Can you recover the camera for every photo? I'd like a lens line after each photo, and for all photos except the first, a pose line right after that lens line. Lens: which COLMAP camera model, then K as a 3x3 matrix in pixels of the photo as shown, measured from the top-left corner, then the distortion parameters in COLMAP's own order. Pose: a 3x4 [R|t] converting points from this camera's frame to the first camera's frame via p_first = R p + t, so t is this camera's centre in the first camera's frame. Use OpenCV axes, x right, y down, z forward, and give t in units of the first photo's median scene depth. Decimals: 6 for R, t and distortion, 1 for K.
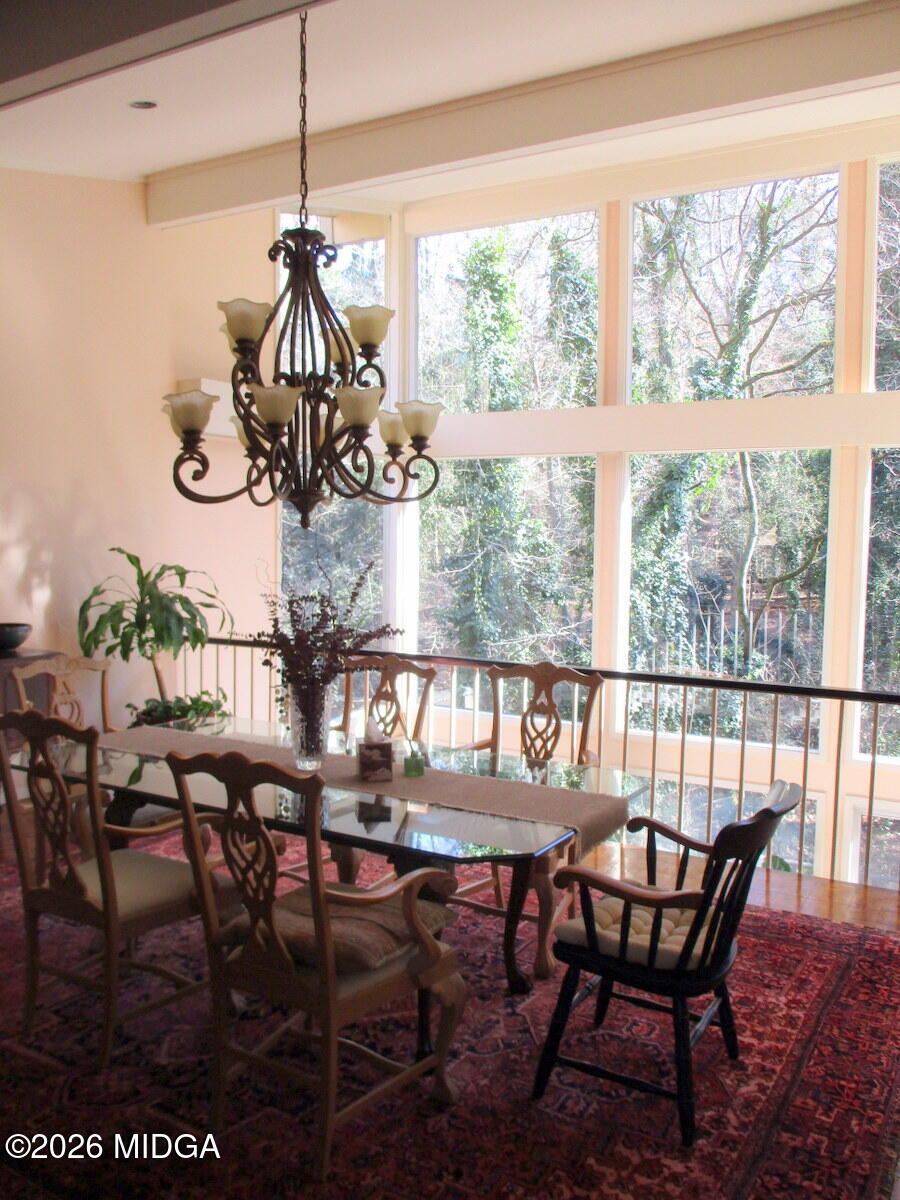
lens RADIAL K [[1053.7, 0, 450.0], [0, 1053.7, 600.0], [0, 0, 1]] dist [-0.084571, 0.011699]
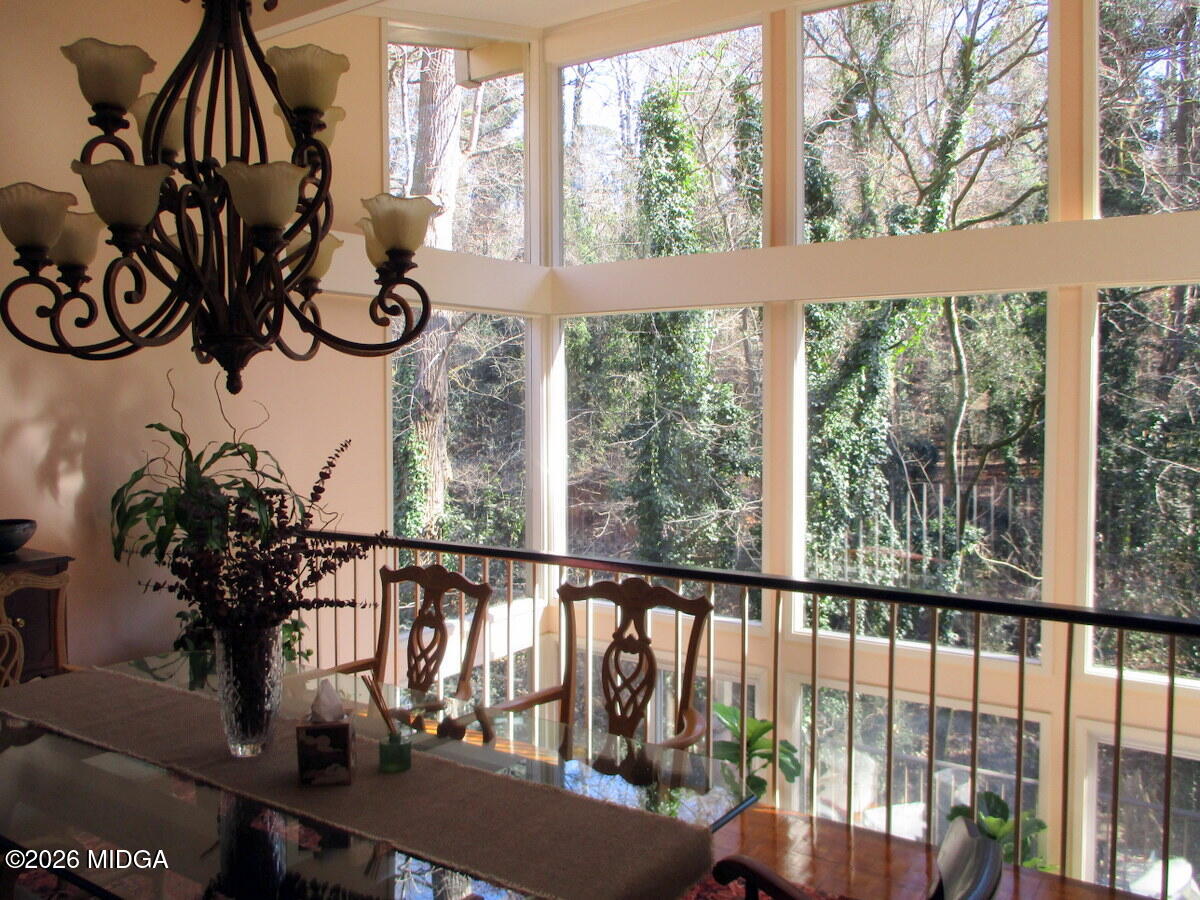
lens RADIAL K [[1053.7, 0, 554.2], [0, 1053.7, 434.5], [0, 0, 1]] dist [-0.084571, 0.011699]
pose [[0.995268, -0.010244, -0.096622, 0.027579], [0.007118, 0.999442, -0.032646, -0.003950], [0.096902, 0.031804, 0.994786, 0.076268]]
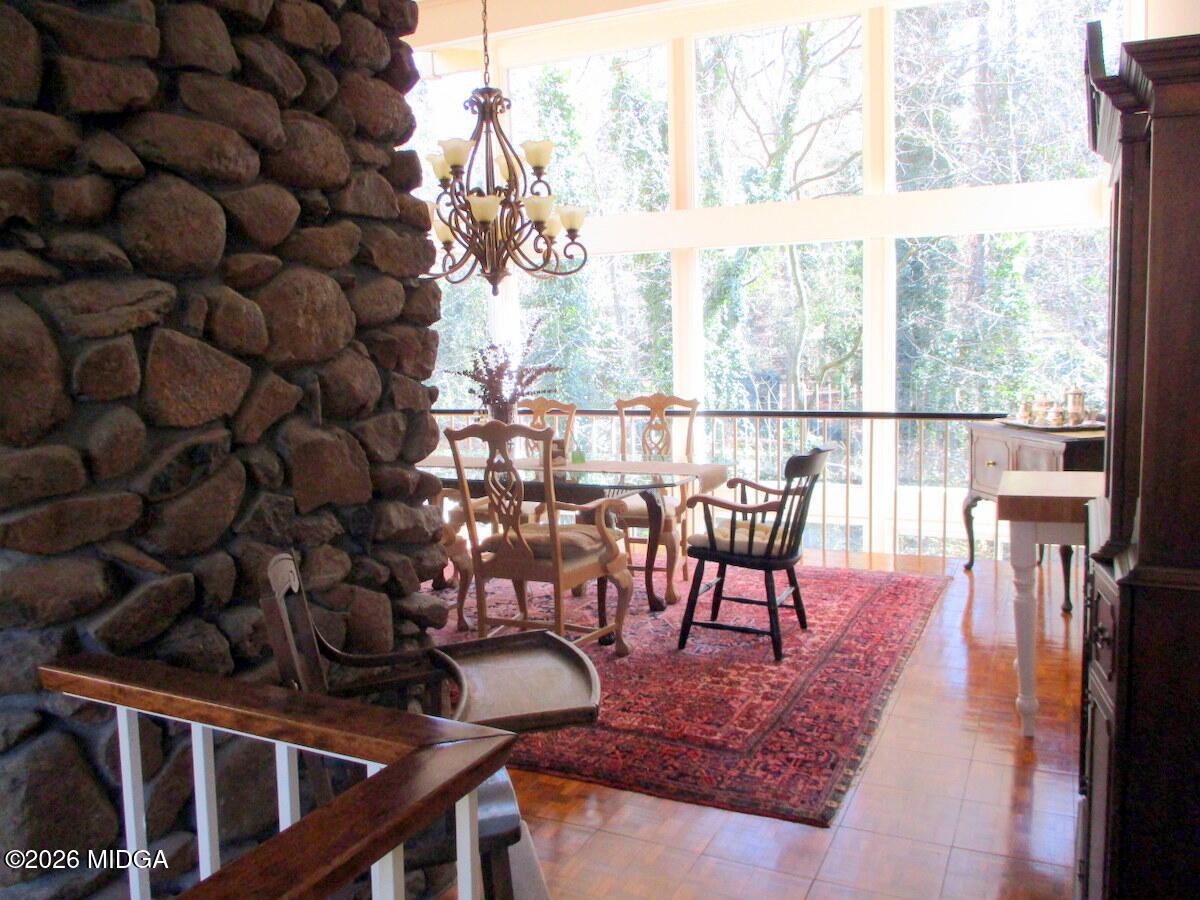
lens RADIAL K [[1038.8, 0, 602.8], [0, 1038.8, 426.5], [0, 0, 1]] dist [-0.108274, 0.000638]
pose [[0.995376, -0.042393, 0.086189, -0.023802], [0.040887, 0.998980, 0.019163, 0.017511], [-0.086914, -0.015551, 0.996094, -0.083099]]
